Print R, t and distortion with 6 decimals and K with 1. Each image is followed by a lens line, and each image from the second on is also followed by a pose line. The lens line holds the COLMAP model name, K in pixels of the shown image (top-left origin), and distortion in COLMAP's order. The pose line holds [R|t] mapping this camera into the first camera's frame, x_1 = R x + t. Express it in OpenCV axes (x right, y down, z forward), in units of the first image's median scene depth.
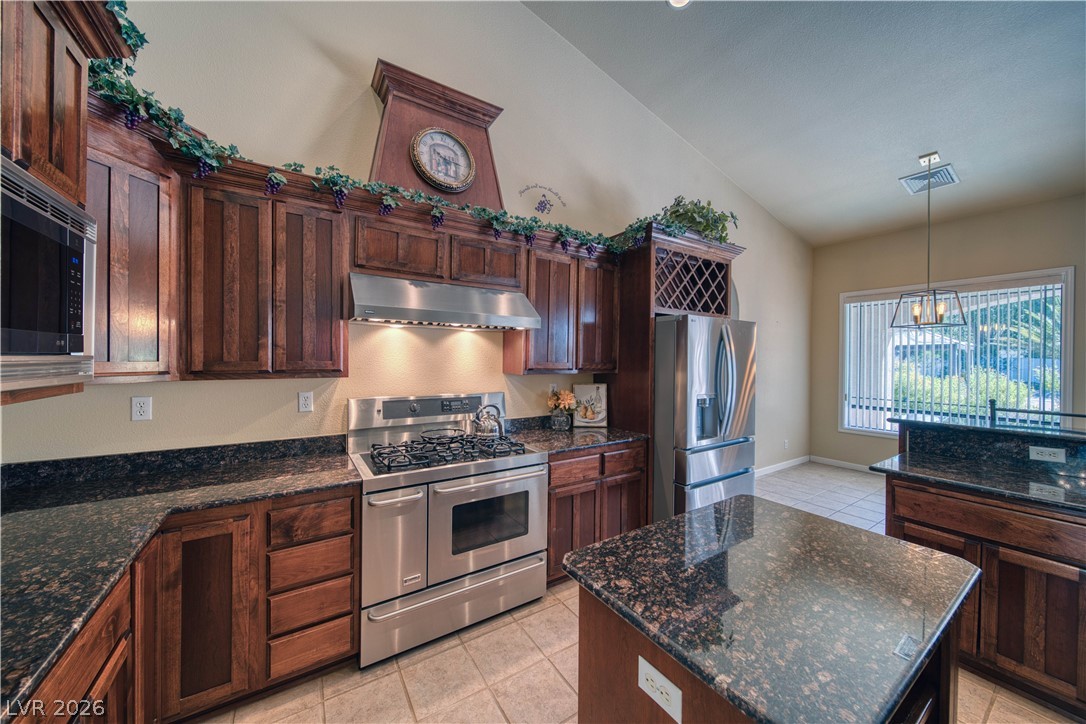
lens RADIAL K [[379.3, 0, 543.2], [0, 379.3, 358.7], [0, 0, 1]] dist [0.001362, -0.004051]
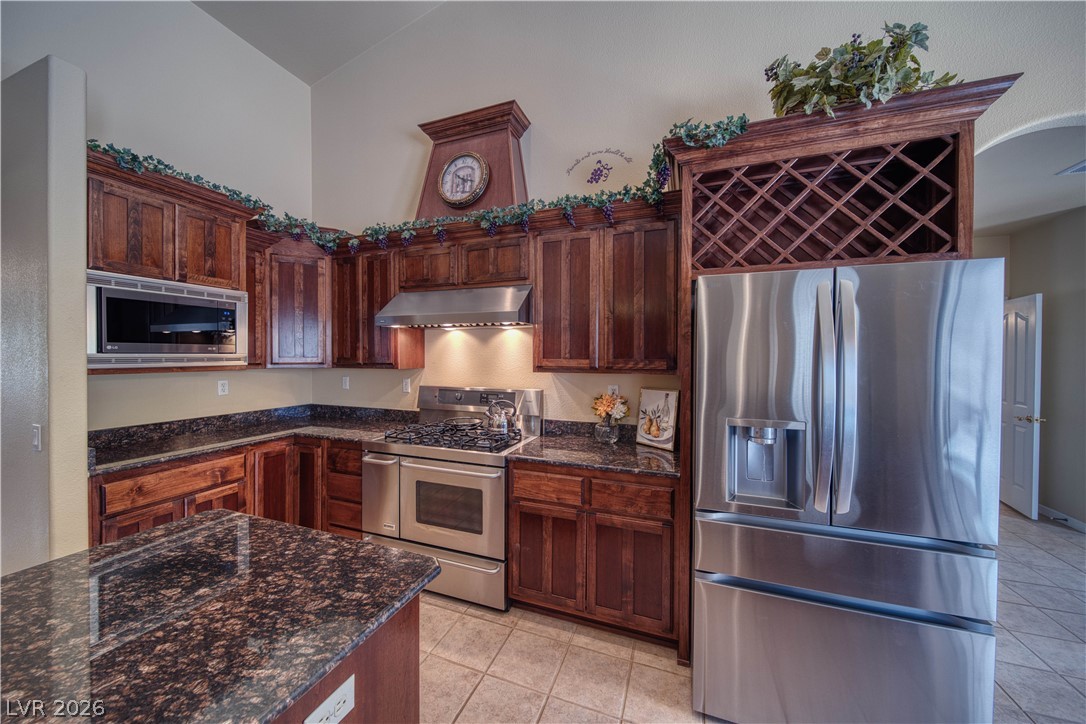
lens RADIAL K [[379.3, 0, 543.2], [0, 379.3, 358.7], [0, 0, 1]] dist [0.001362, -0.004051]
pose [[0.592402, 0.000206, -0.805643, 0.717372], [0.001561, 0.999998, 0.001403, 0.007901], [0.805641, -0.002089, 0.592400, 0.472088]]
